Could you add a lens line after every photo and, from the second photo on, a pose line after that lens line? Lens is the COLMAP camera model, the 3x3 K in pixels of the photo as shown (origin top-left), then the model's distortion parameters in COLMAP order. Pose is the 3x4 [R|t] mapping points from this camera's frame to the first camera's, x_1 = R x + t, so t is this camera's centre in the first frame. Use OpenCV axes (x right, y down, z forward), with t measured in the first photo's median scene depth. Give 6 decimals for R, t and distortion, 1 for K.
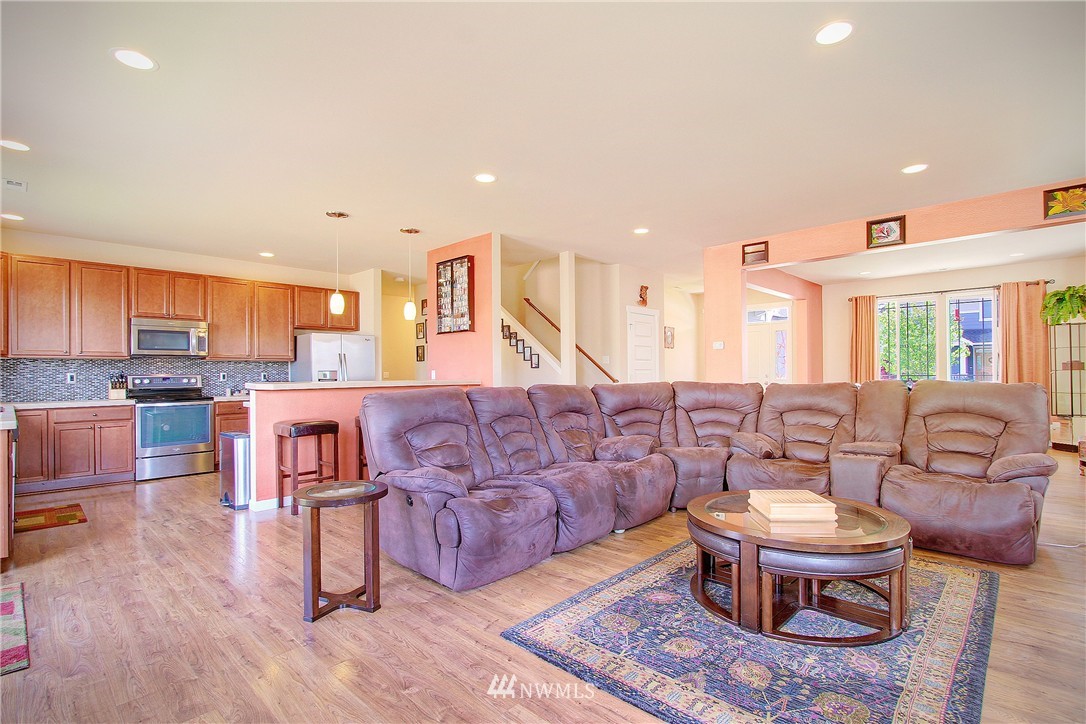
lens RADIAL K [[523.1, 0, 546.2], [0, 523.1, 370.5], [0, 0, 1]] dist [-0.006863, -0.000836]
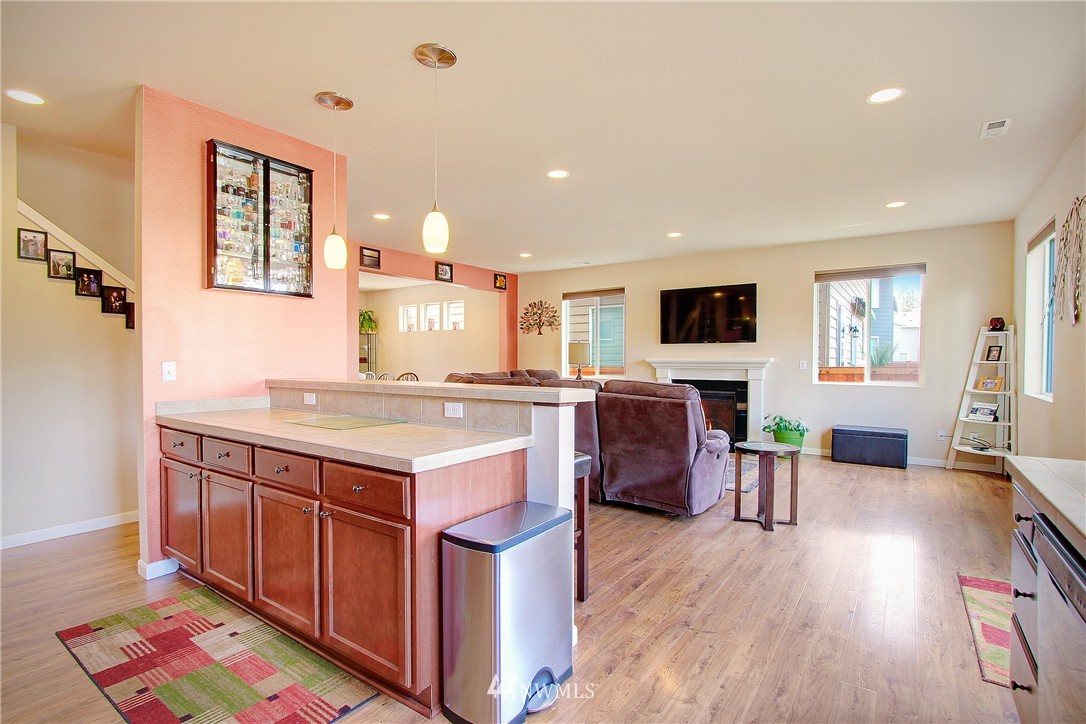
lens RADIAL K [[522.3, 0, 551.5], [0, 522.3, 366.6], [0, 0, 1]] dist [-0.002984, -0.000376]
pose [[-0.162133, -0.006164, 0.986750, -1.115374], [-0.005935, 0.999968, 0.005271, -0.001186], [-0.986751, -0.005002, -0.162164, 1.173204]]
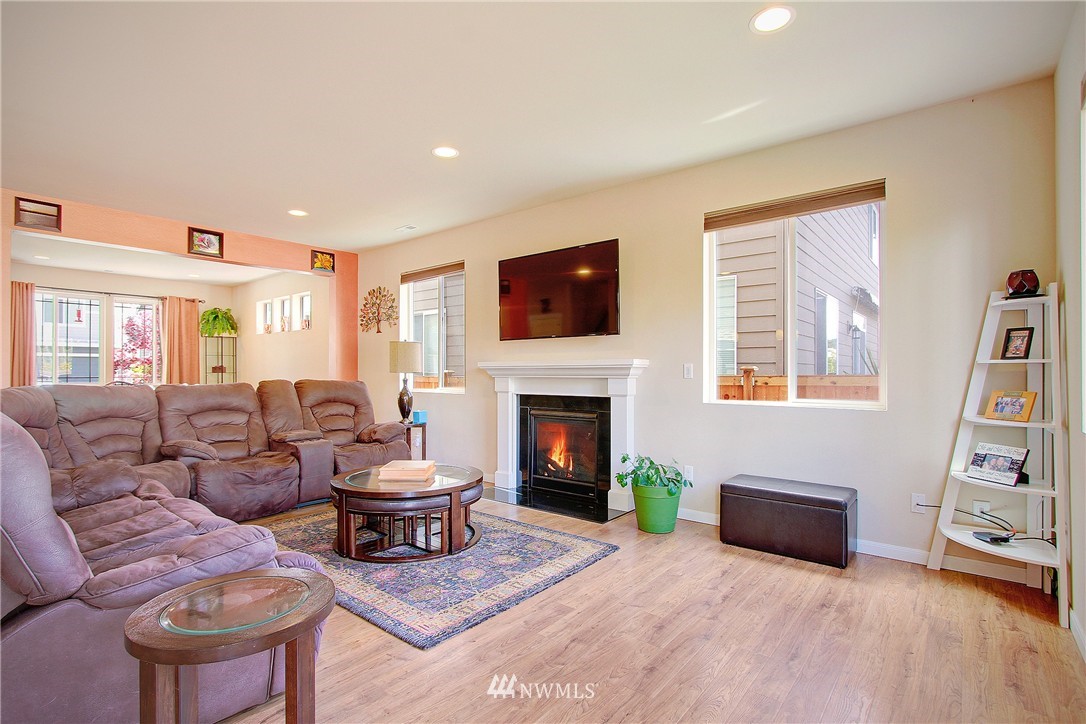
lens RADIAL K [[523.1, 0, 546.2], [0, 523.1, 370.5], [0, 0, 1]] dist [-0.006863, -0.000836]
pose [[-0.079004, 0.011267, 0.996811, -0.587603], [-0.004049, 0.999924, -0.011624, 0.008733], [-0.996866, -0.004955, -0.078953, 0.483225]]
